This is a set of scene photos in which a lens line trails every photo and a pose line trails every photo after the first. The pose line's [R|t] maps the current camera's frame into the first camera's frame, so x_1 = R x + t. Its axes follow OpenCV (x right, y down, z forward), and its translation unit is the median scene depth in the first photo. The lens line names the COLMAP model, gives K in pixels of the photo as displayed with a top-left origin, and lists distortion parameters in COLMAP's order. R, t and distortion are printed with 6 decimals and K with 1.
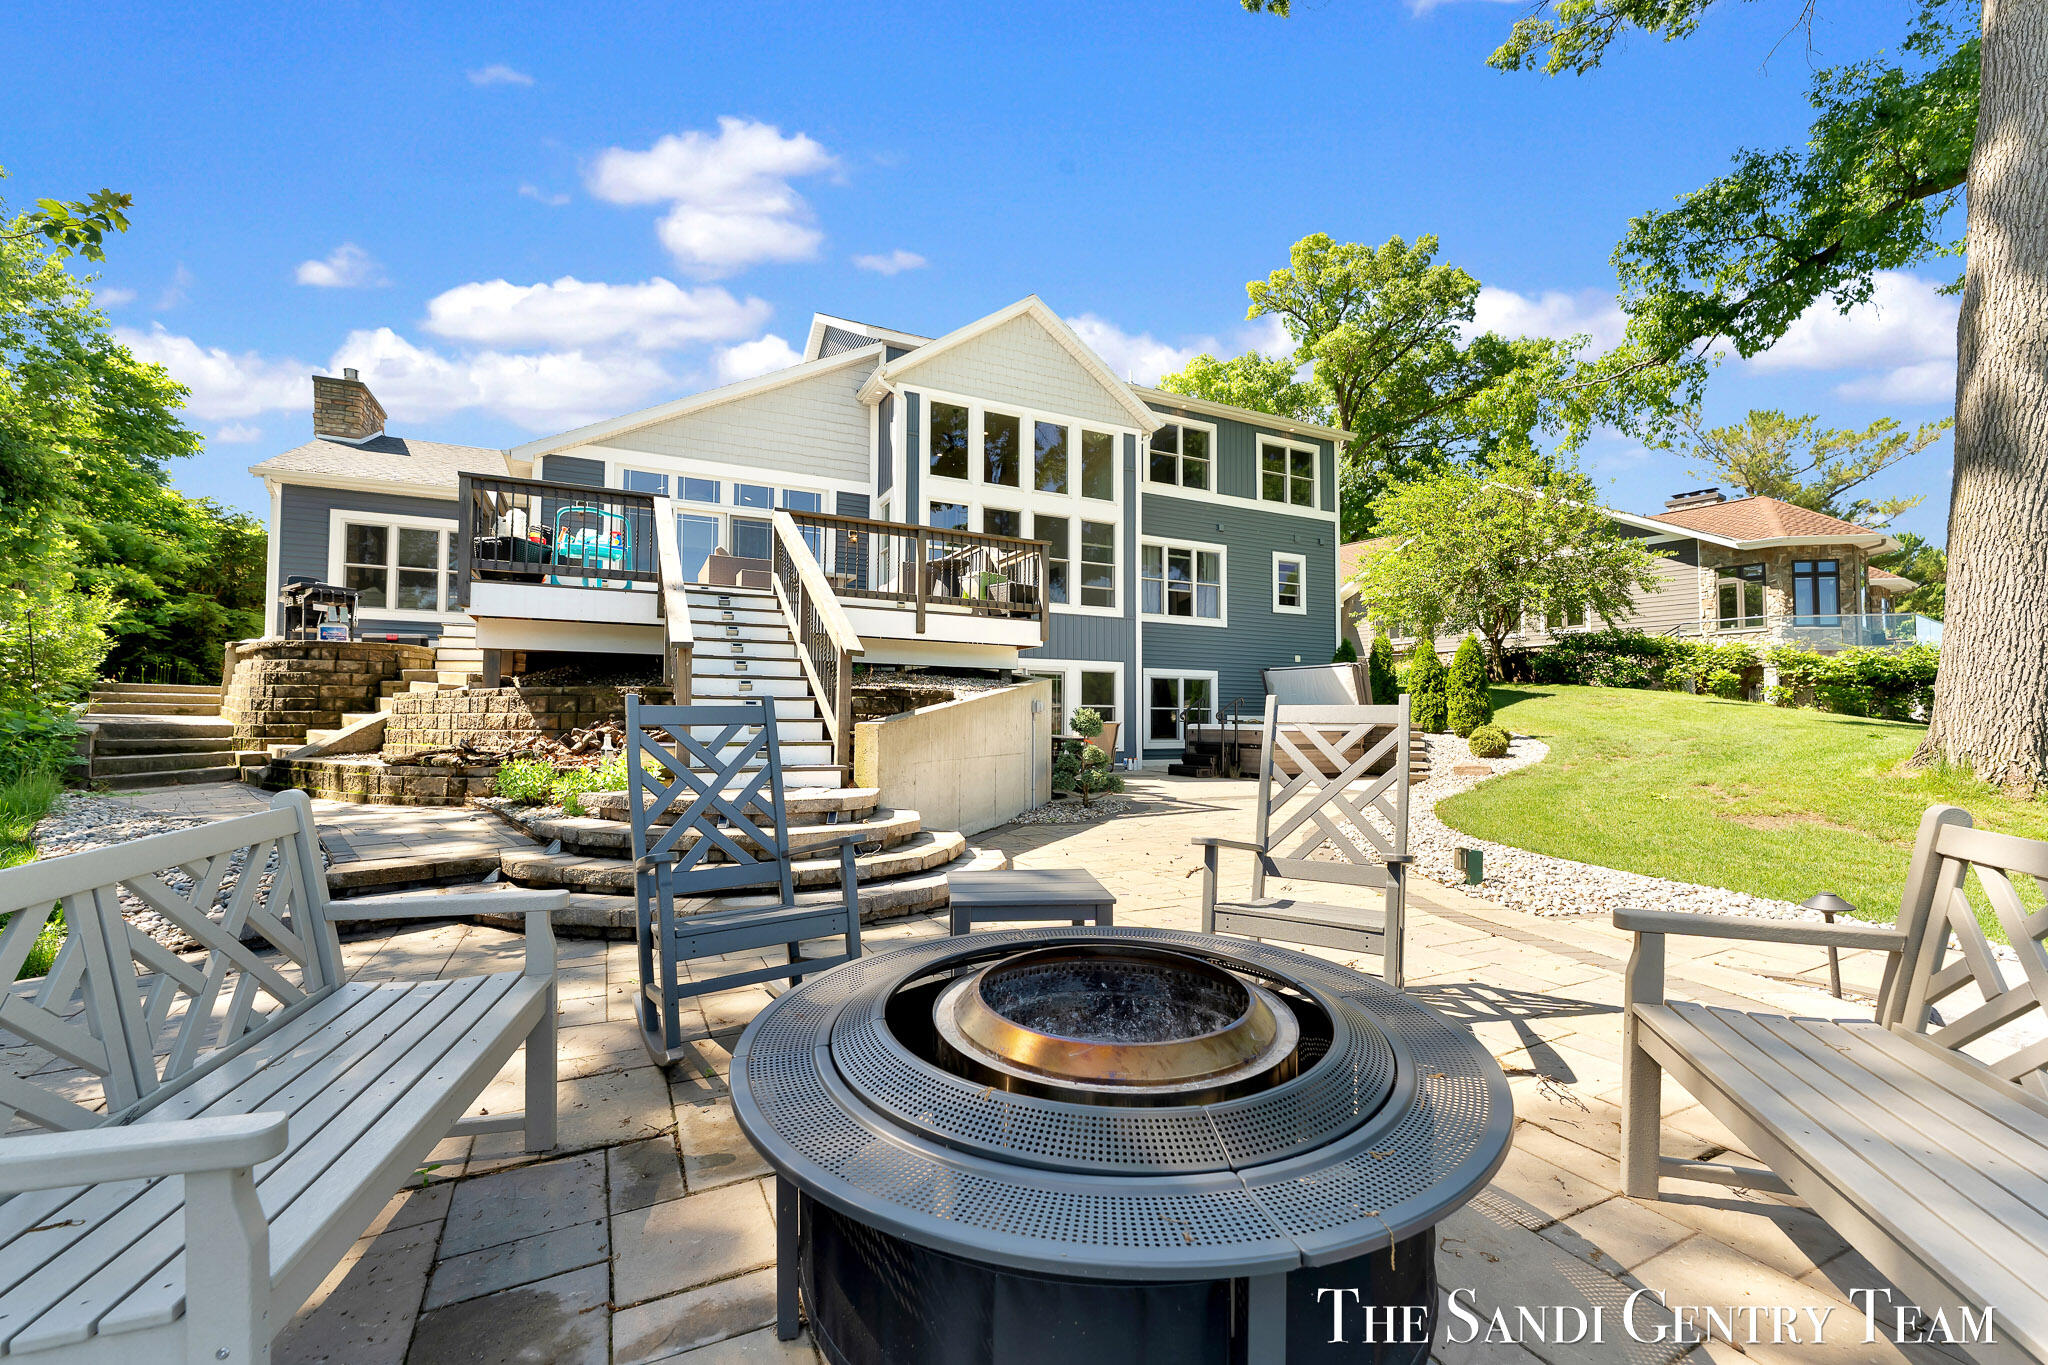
lens RADIAL K [[775.3, 0, 979.9], [0, 775.3, 704.0], [0, 0, 1]] dist [-0.000163, -0.000012]
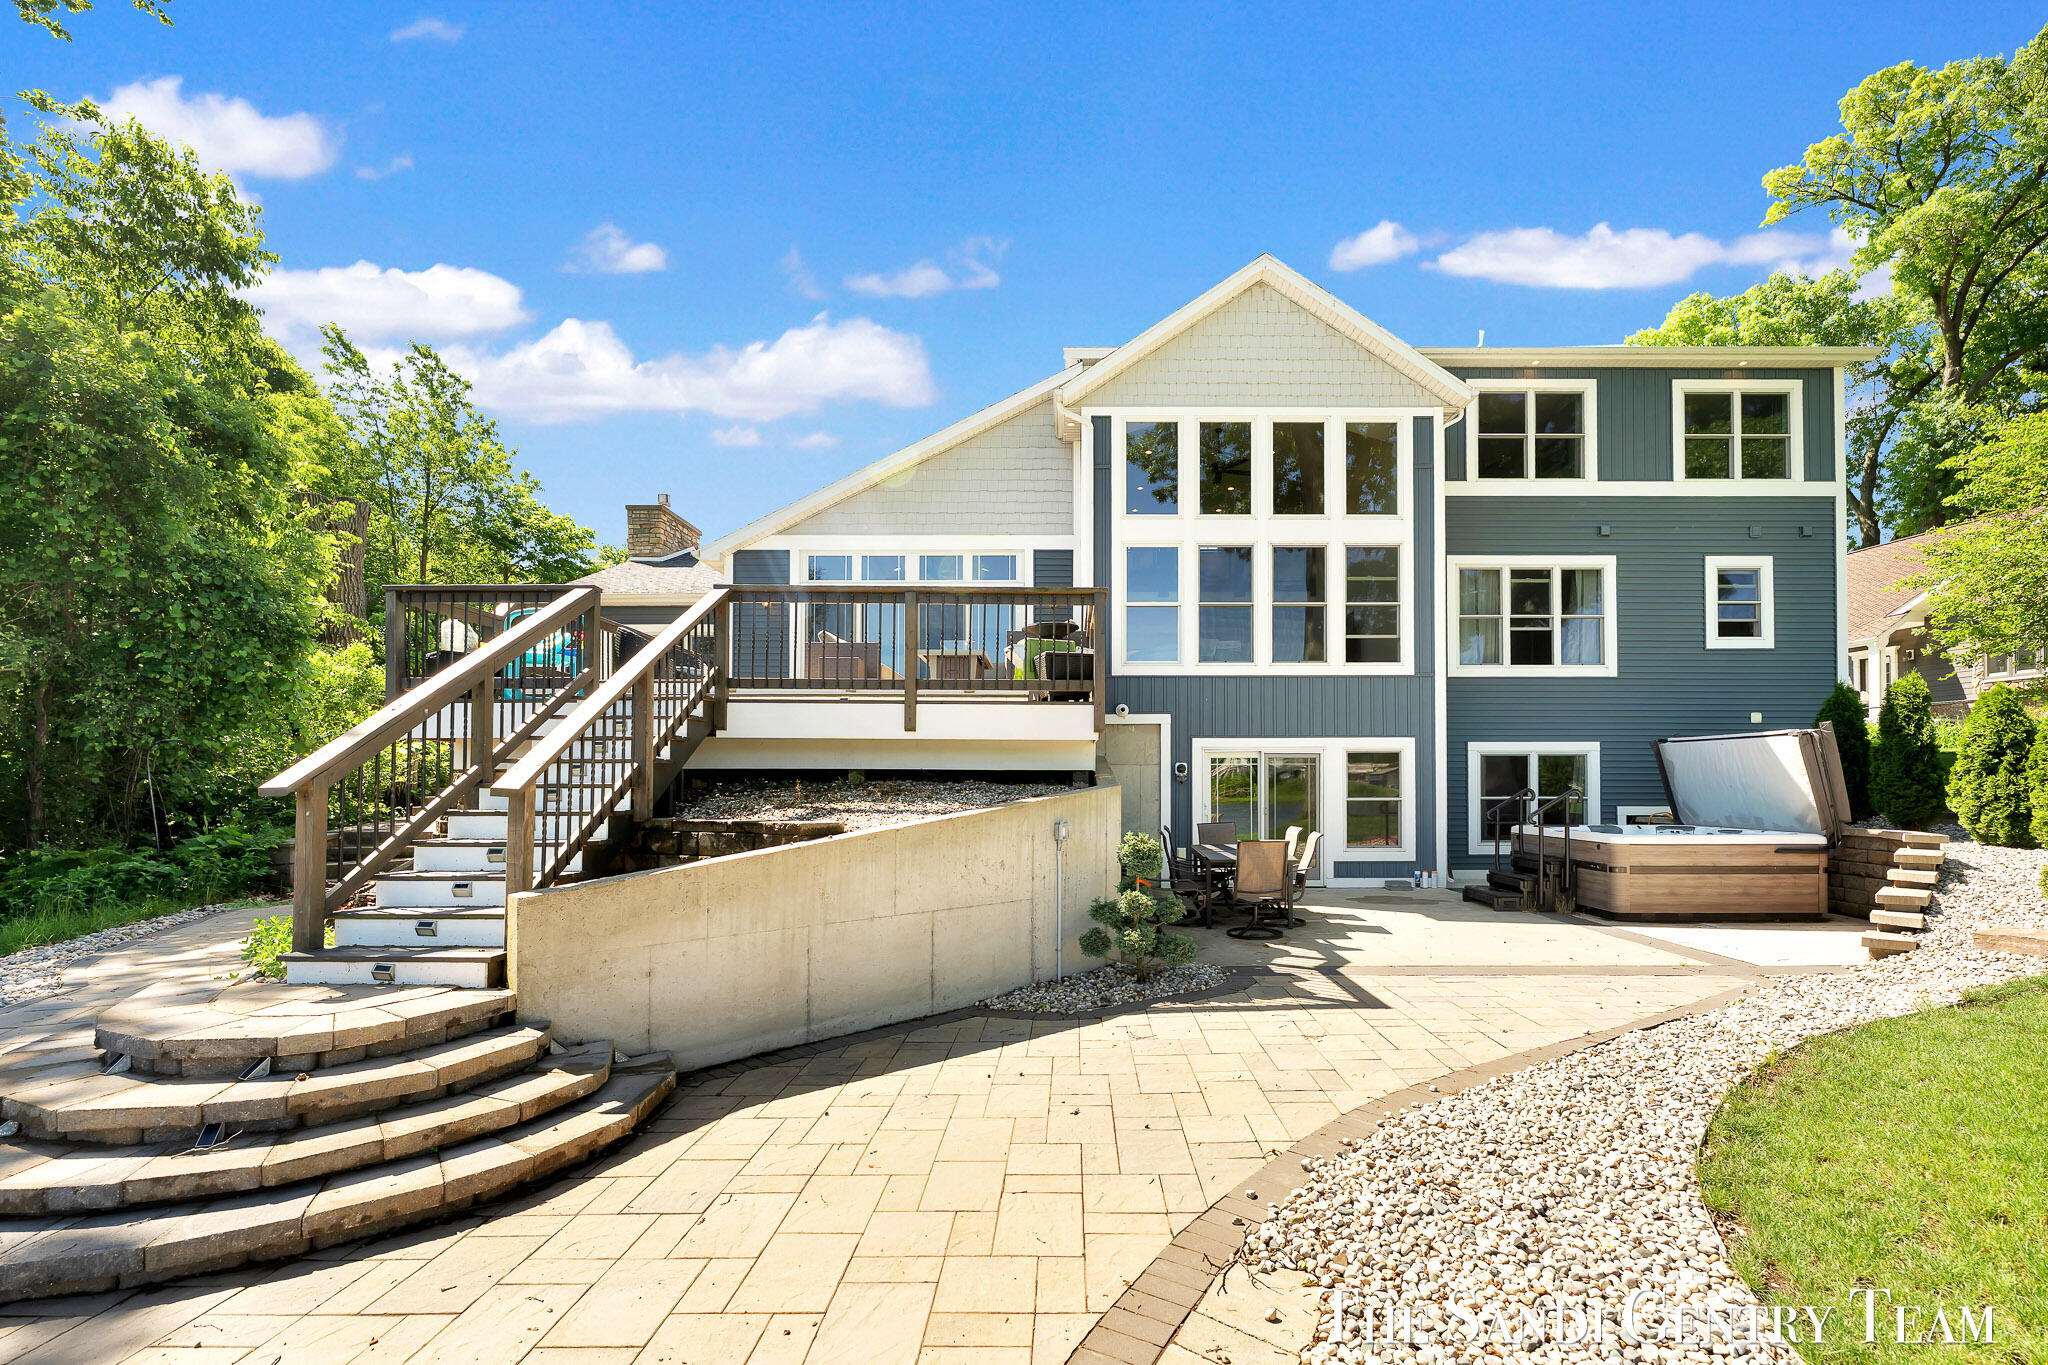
lens RADIAL K [[798.4, 0, 1105.2], [0, 798.4, 781.0], [0, 0, 1]] dist [0.001115, 0.000308]
pose [[0.914082, -0.009170, -0.405425, 0.202295], [0.015876, 0.999787, 0.013181, -0.025242], [0.405218, -0.018485, 0.914033, 0.186700]]
